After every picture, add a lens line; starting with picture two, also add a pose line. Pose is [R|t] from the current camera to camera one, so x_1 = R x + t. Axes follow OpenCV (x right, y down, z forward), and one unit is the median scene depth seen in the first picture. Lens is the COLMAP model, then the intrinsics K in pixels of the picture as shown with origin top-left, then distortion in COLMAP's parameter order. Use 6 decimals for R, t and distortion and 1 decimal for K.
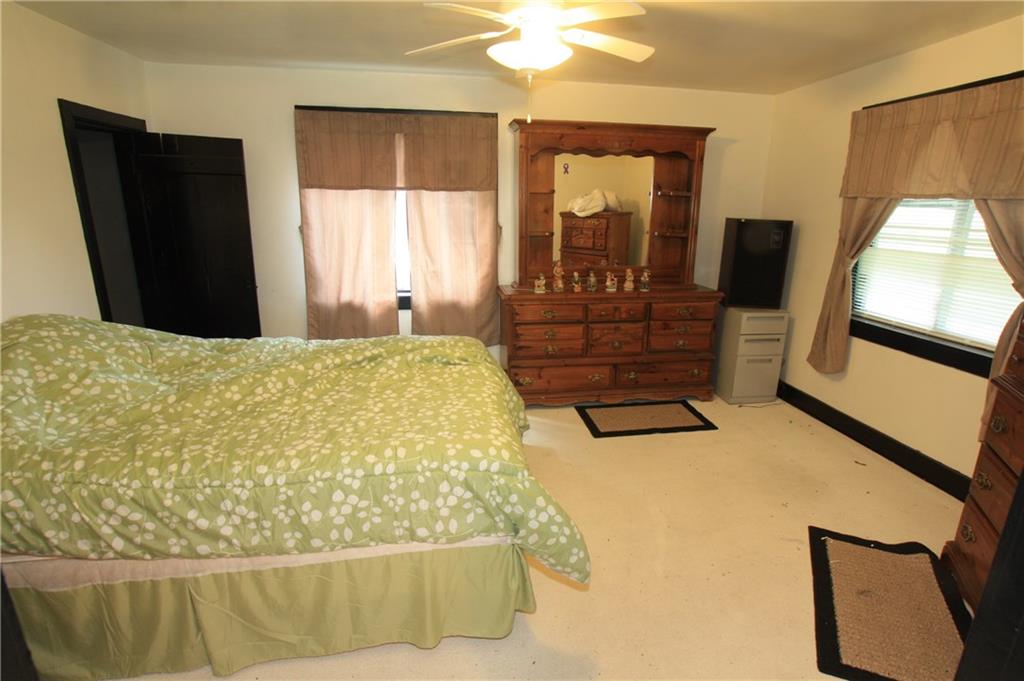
lens RADIAL K [[513.0, 0, 512.0], [0, 513.0, 340.5], [0, 0, 1]] dist [-0.065651, 0.027003]
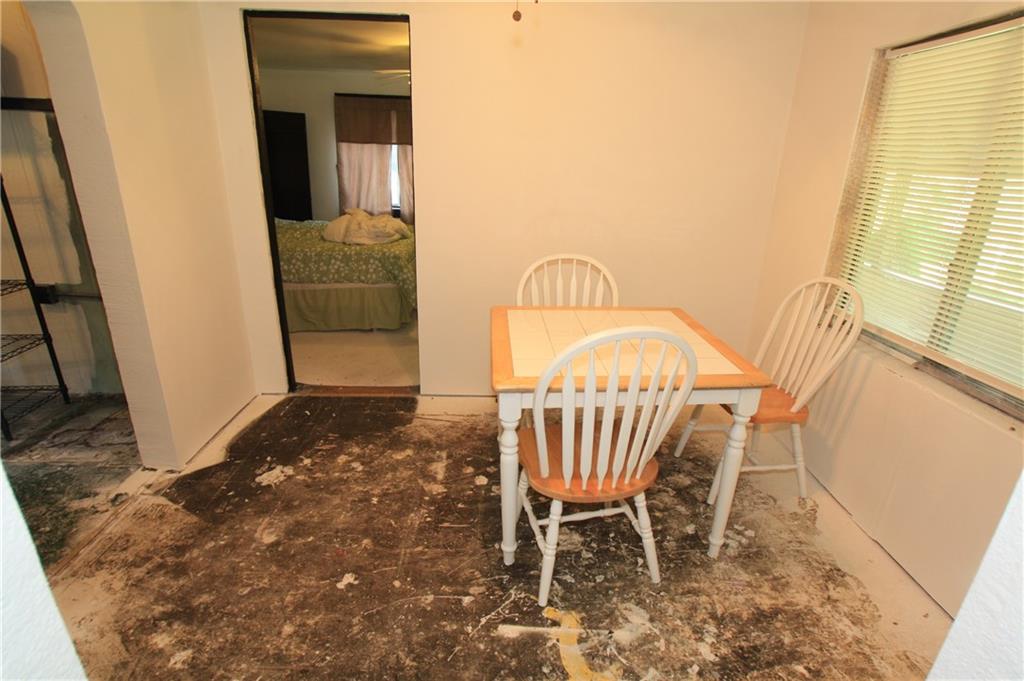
lens RADIAL K [[513.0, 0, 512.0], [0, 513.0, 340.5], [0, 0, 1]] dist [-0.065651, 0.027003]
pose [[0.992902, 0.068705, -0.097086, 0.879369], [-0.060212, 0.994312, 0.087855, 0.420767], [0.102569, -0.081386, 0.991391, -1.595094]]
